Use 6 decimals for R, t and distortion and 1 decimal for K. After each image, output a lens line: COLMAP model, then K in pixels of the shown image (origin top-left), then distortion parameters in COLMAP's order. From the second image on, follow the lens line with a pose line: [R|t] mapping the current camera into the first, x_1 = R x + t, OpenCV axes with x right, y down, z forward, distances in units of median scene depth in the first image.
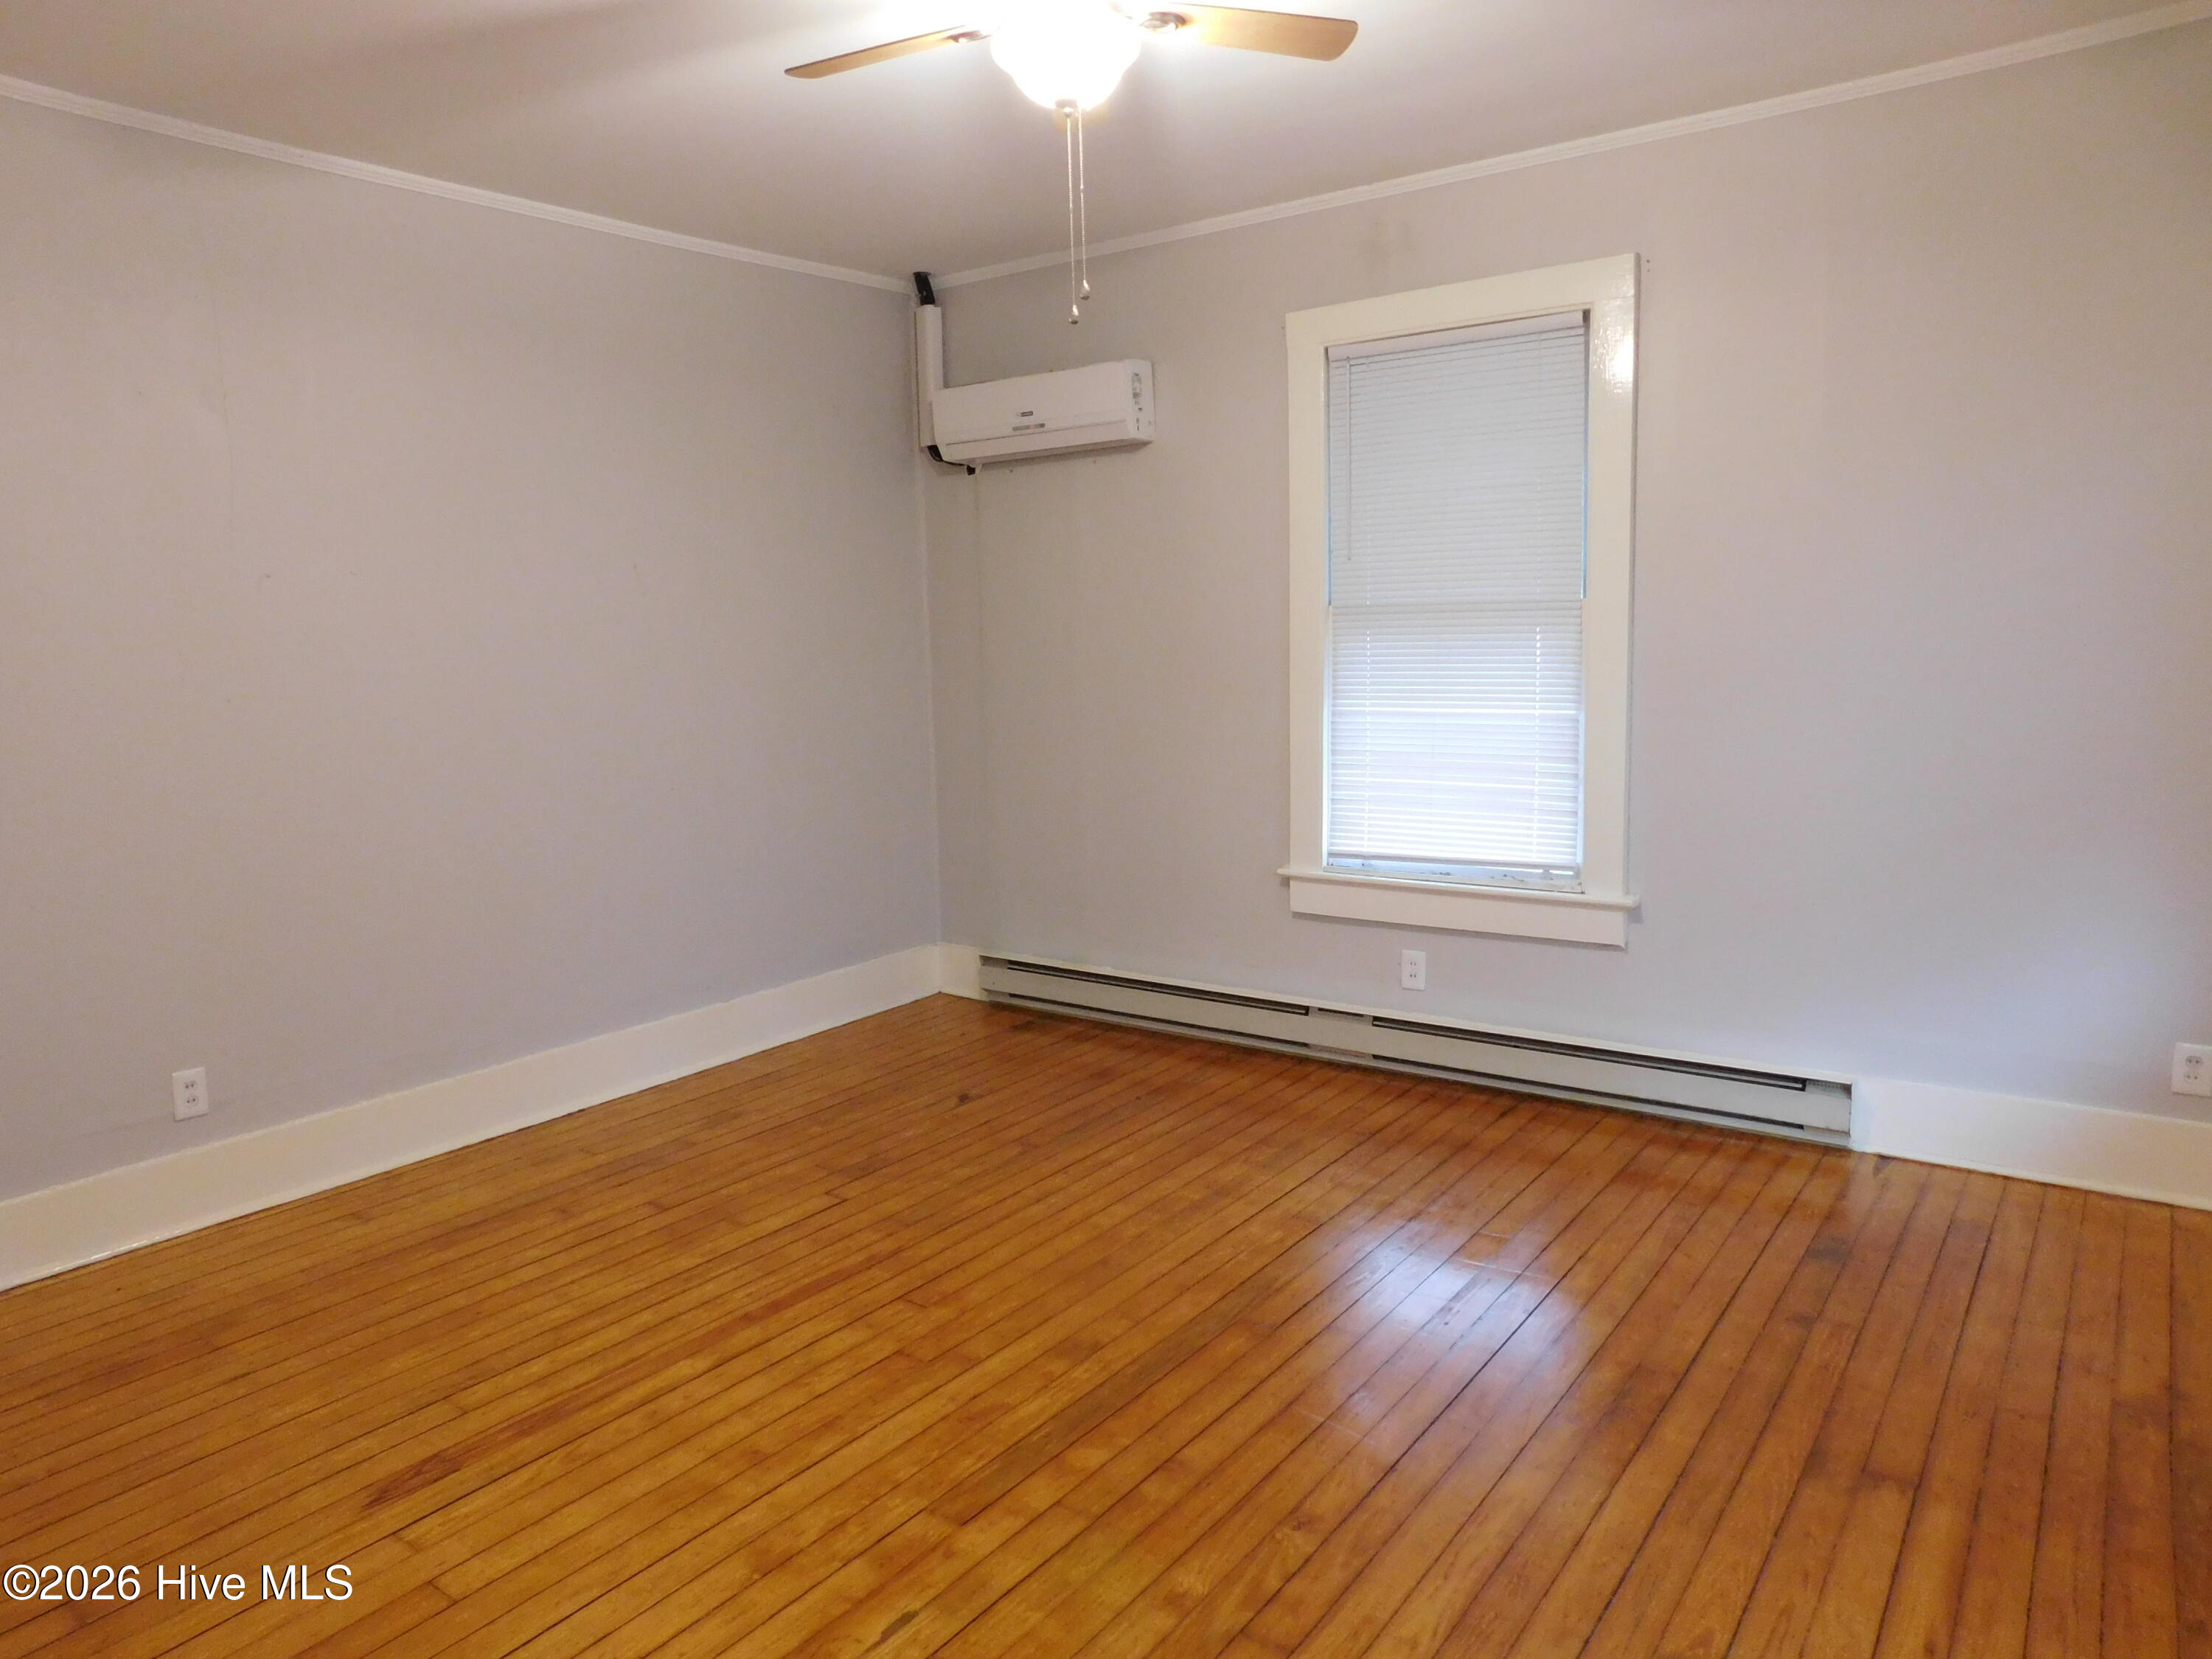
lens RADIAL K [[1454.9, 0, 1096.6], [0, 1454.9, 824.5], [0, 0, 1]] dist [-0.077619, 0.055611]
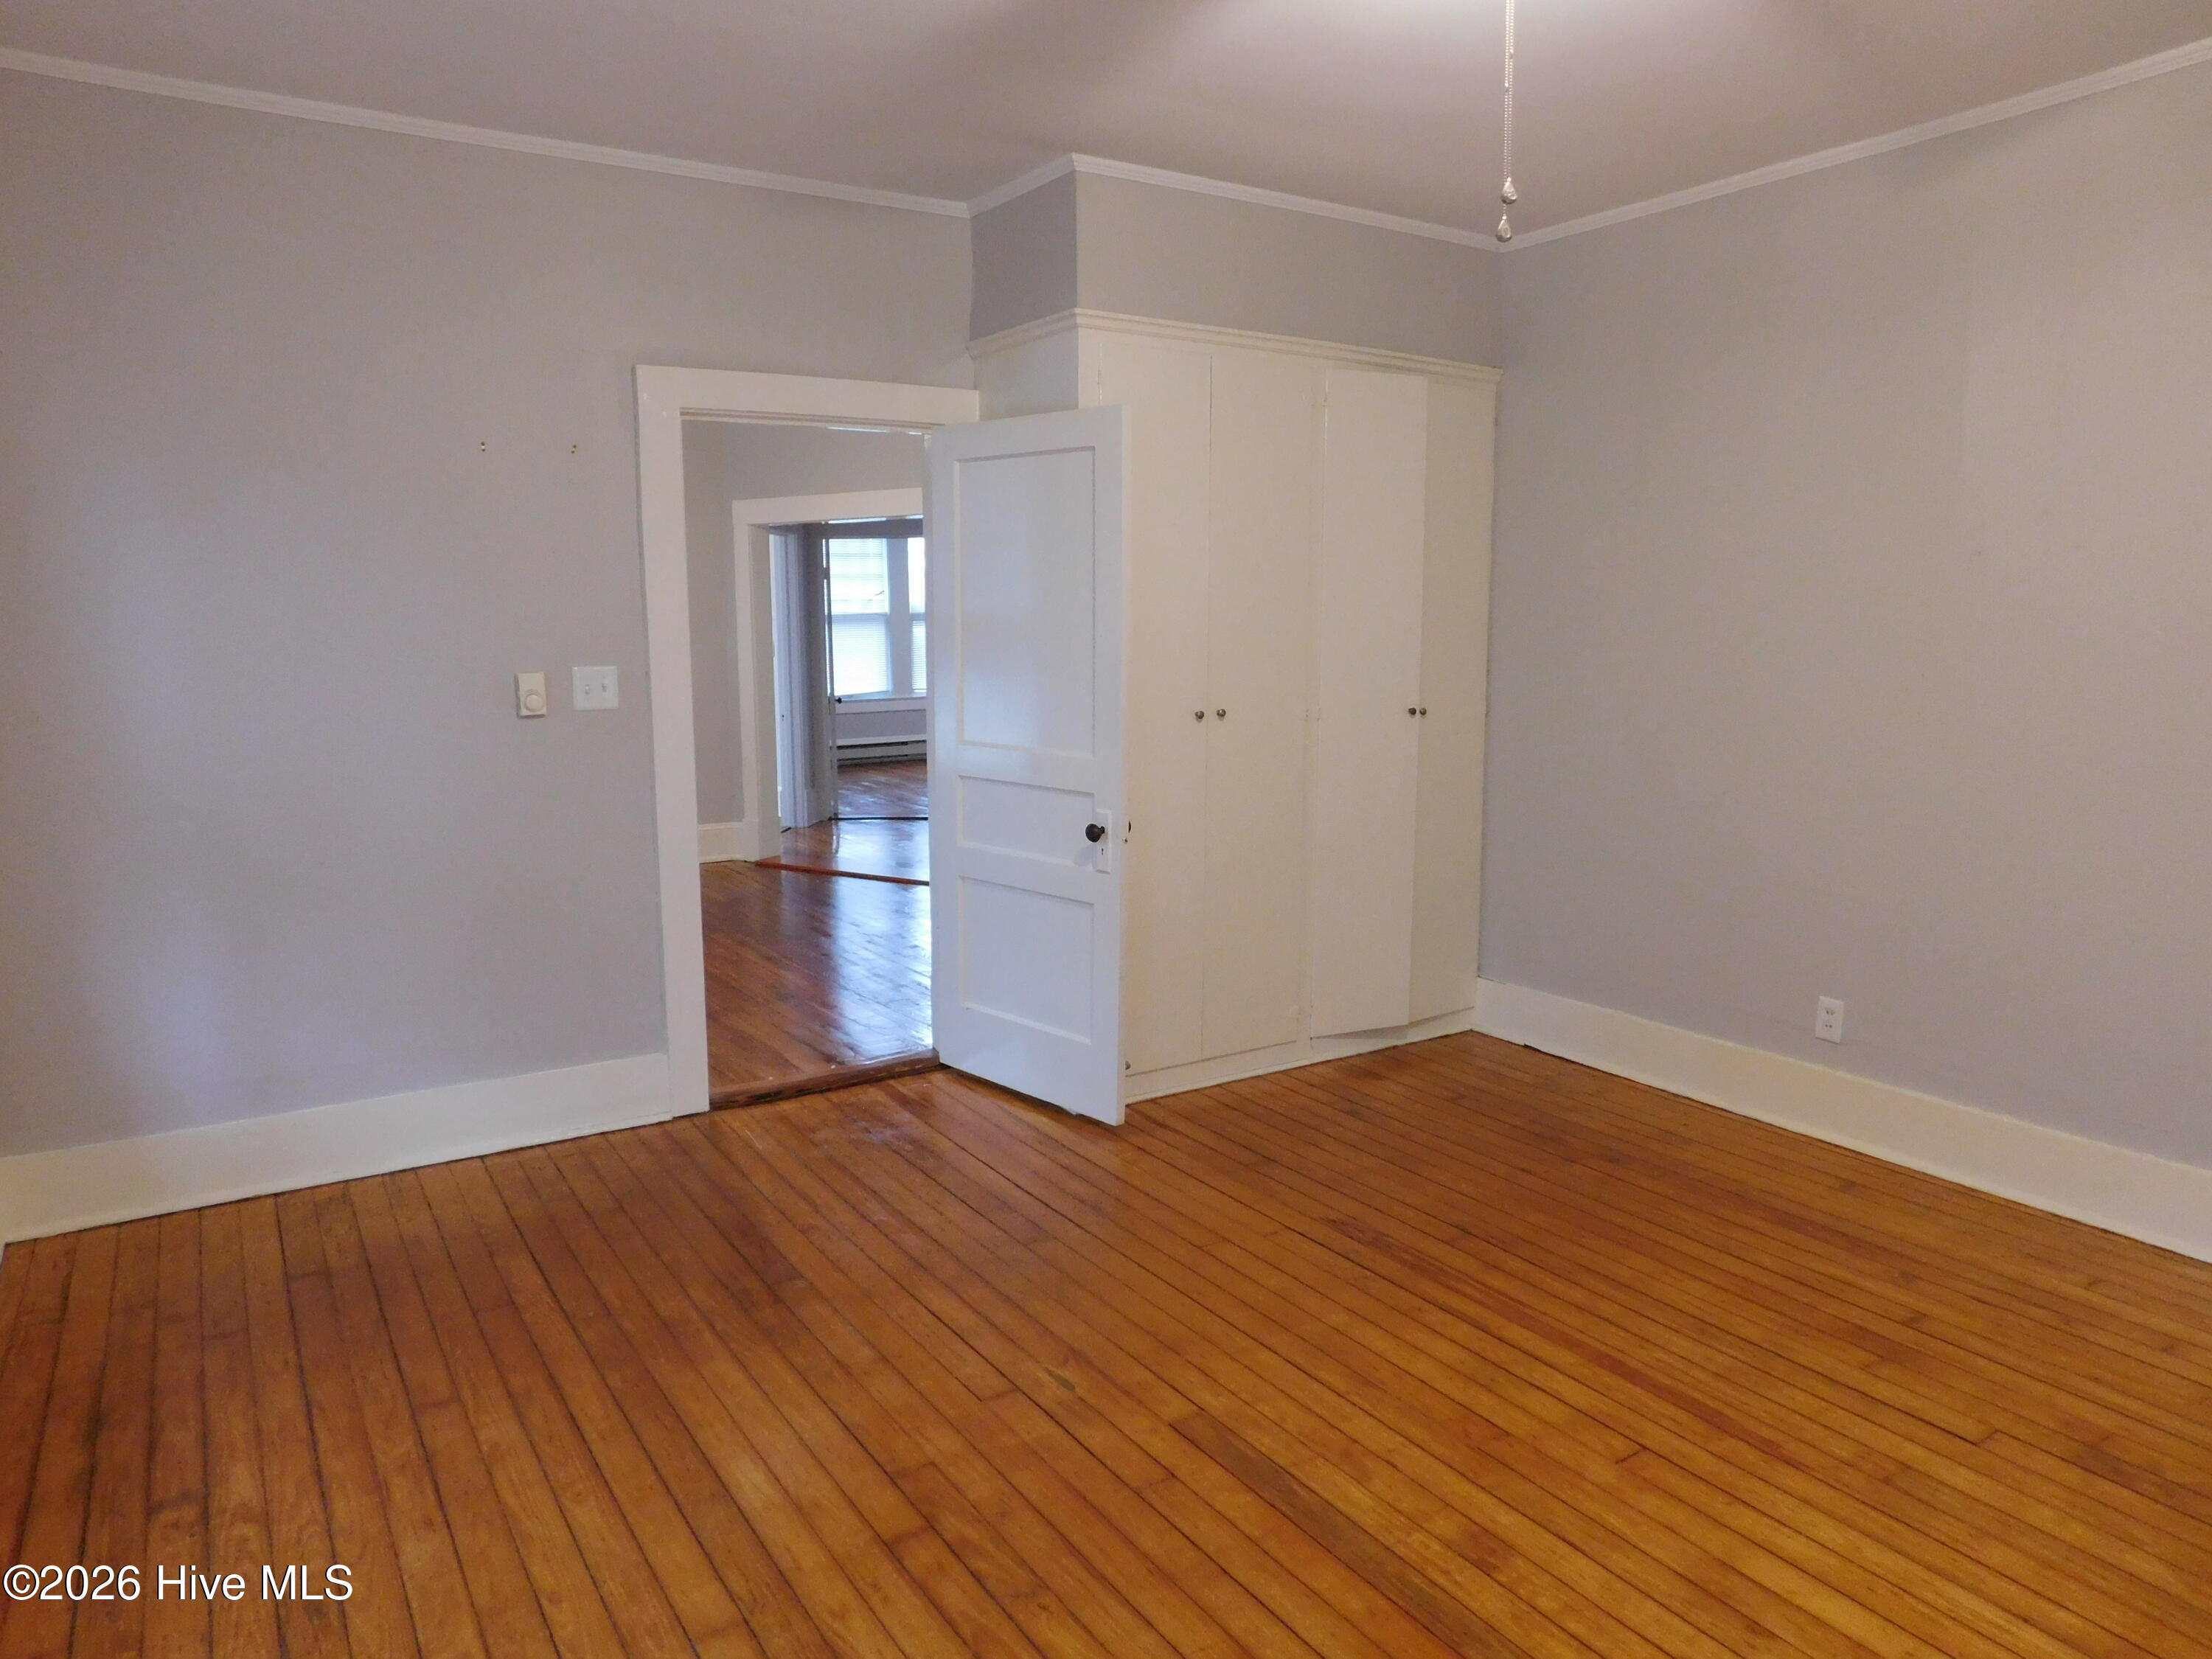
lens RADIAL K [[1454.9, 0, 1096.6], [0, 1454.9, 824.5], [0, 0, 1]] dist [-0.077619, 0.055611]
pose [[-0.354946, 0.158032, -0.921433, 0.681447], [-0.116135, 0.970522, 0.211188, -0.153561], [0.927646, 0.181971, -0.326129, 0.936451]]
